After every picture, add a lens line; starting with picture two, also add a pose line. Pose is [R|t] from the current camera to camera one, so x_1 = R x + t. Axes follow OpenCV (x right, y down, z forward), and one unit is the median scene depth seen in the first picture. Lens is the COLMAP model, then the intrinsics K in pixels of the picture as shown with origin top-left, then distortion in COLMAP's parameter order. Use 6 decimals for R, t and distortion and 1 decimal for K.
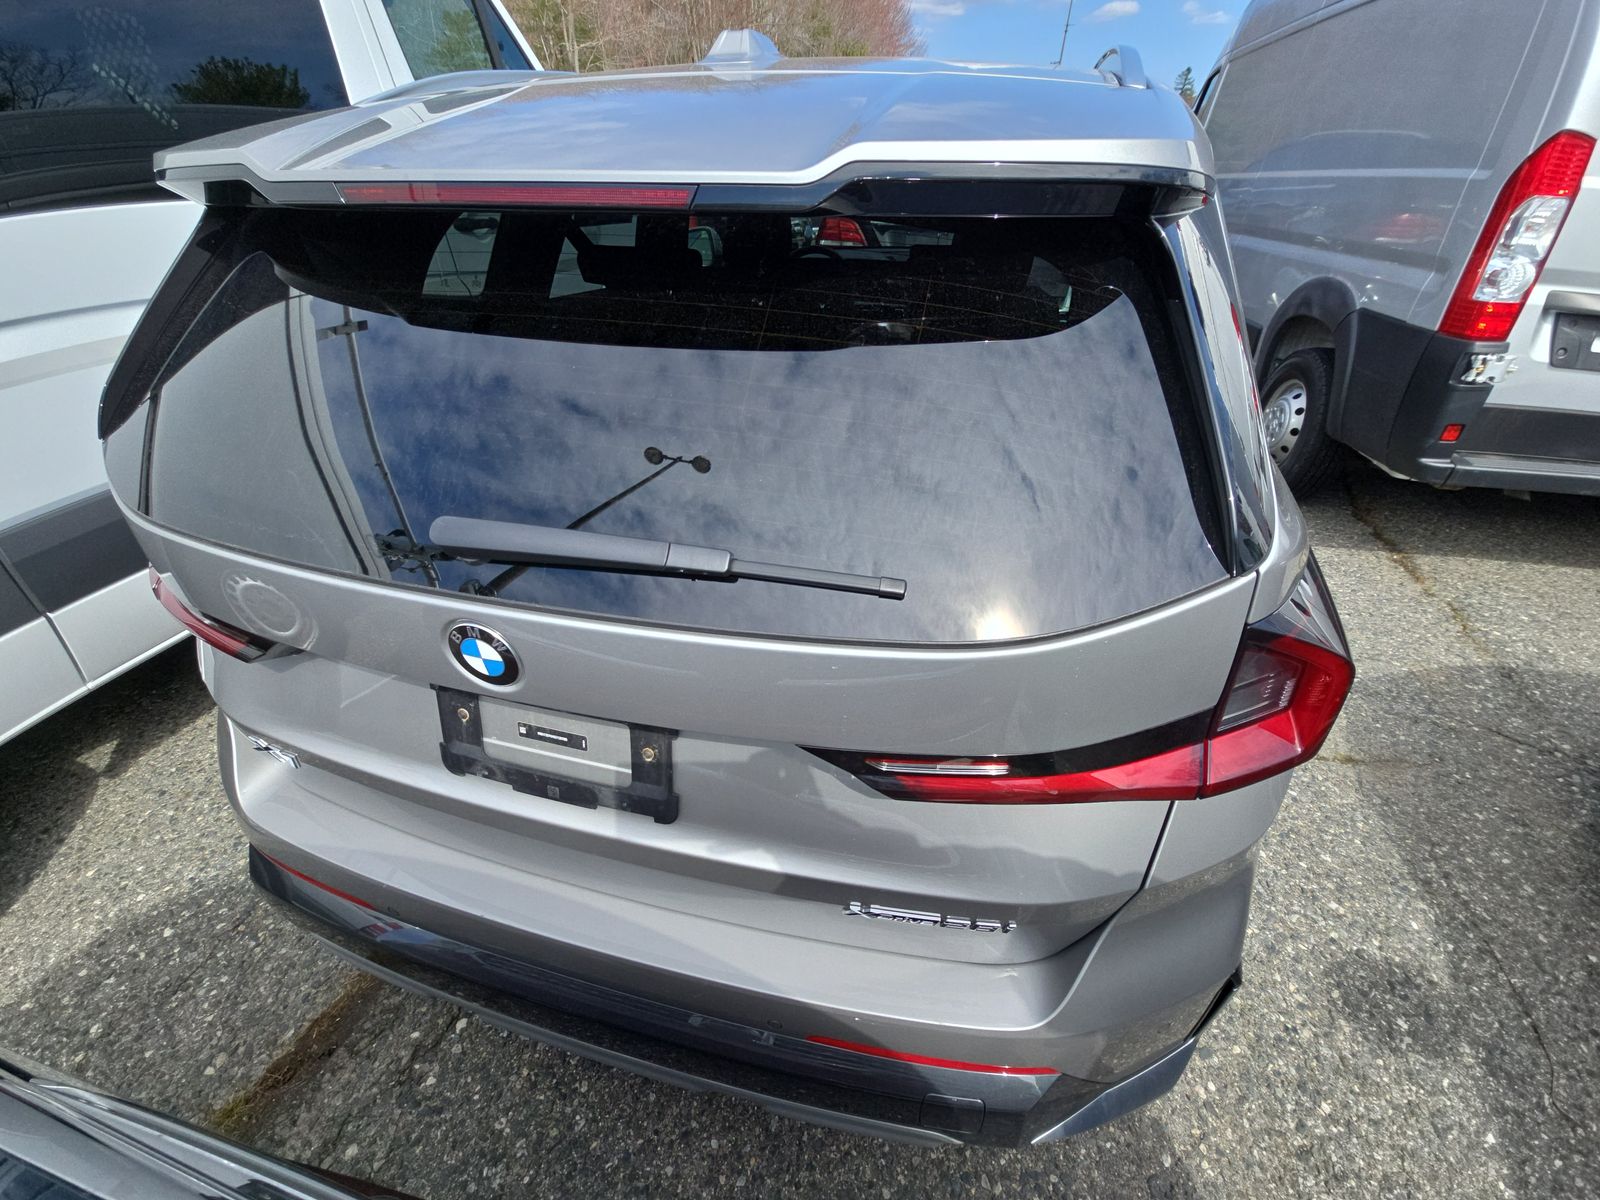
lens RADIAL K [[610.2, 0, 800.0], [0, 610.2, 600.0], [0, 0, 1]] dist [-0.000185, -0.000024]
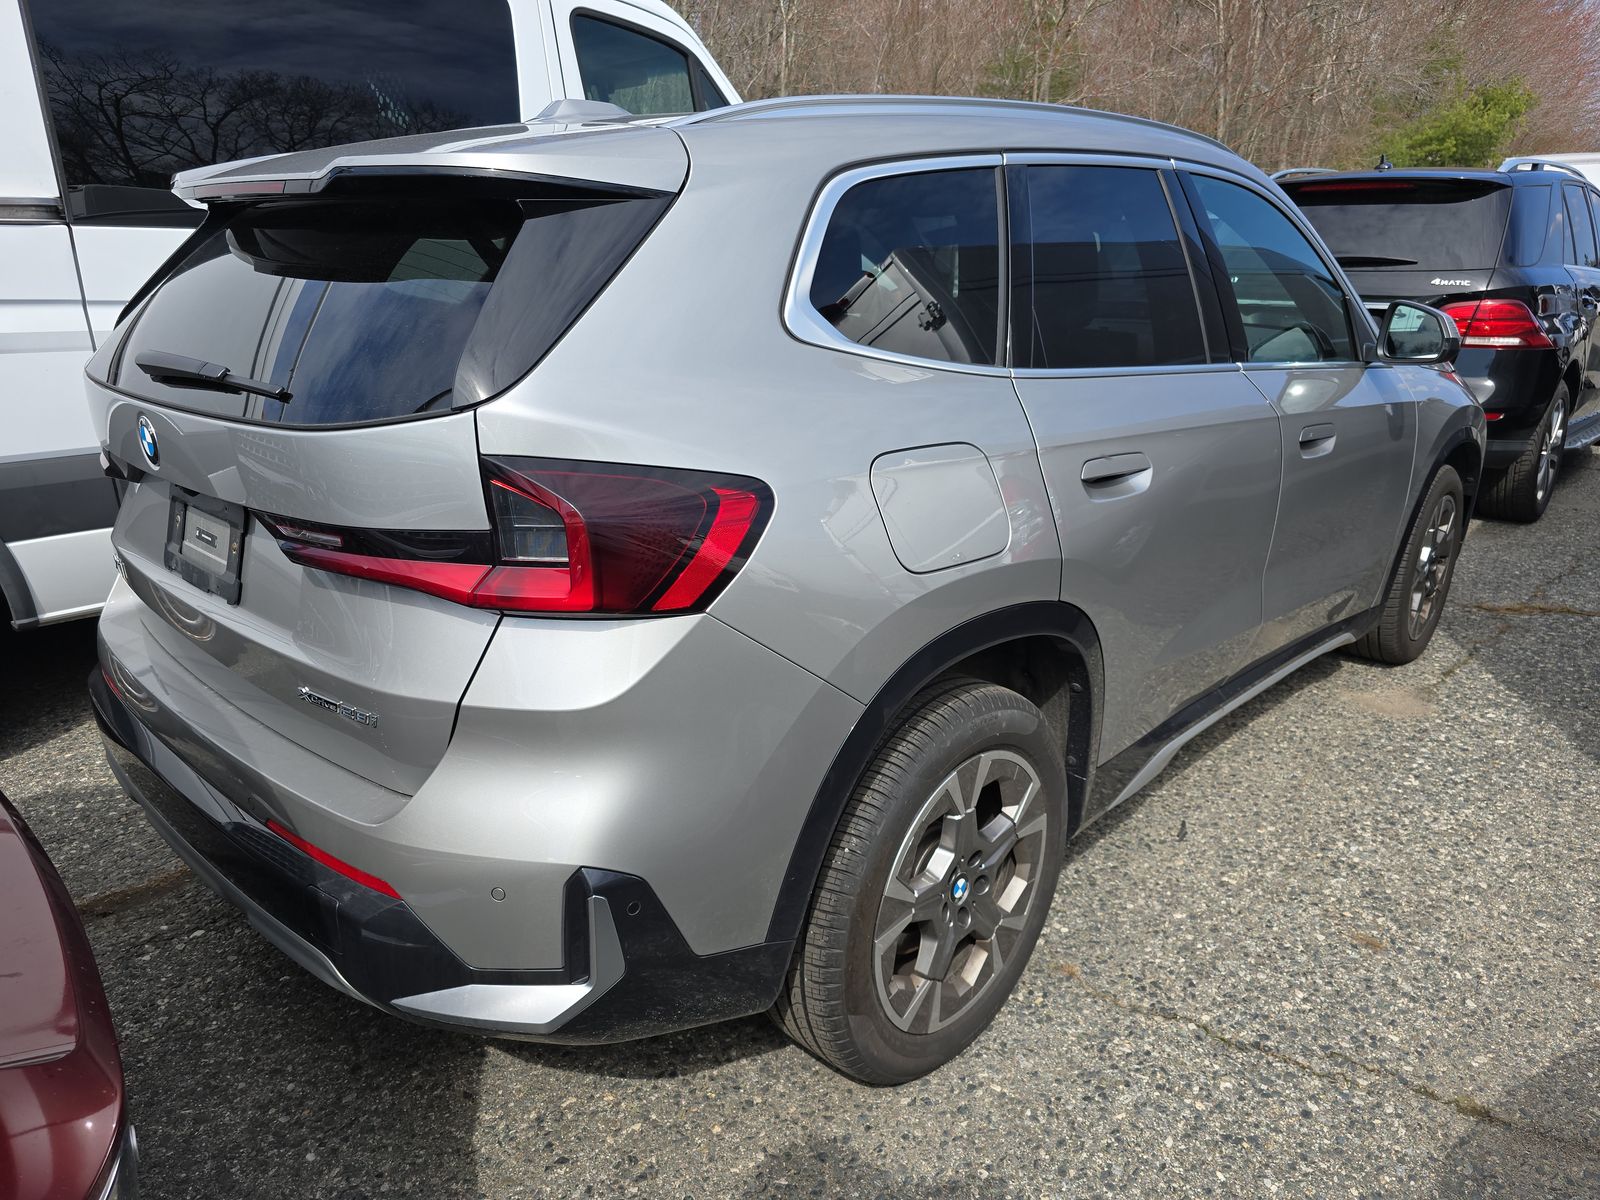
lens RADIAL K [[1089.1, 0, 800.0], [0, 1089.1, 600.0], [0, 0, 1]] dist [0.027236, 0.000379]
pose [[0.872034, 0.146879, -0.466887, 1.183488], [-0.254184, 0.951090, -0.175549, 0.280045], [0.418268, 0.271760, 0.866717, -0.320096]]
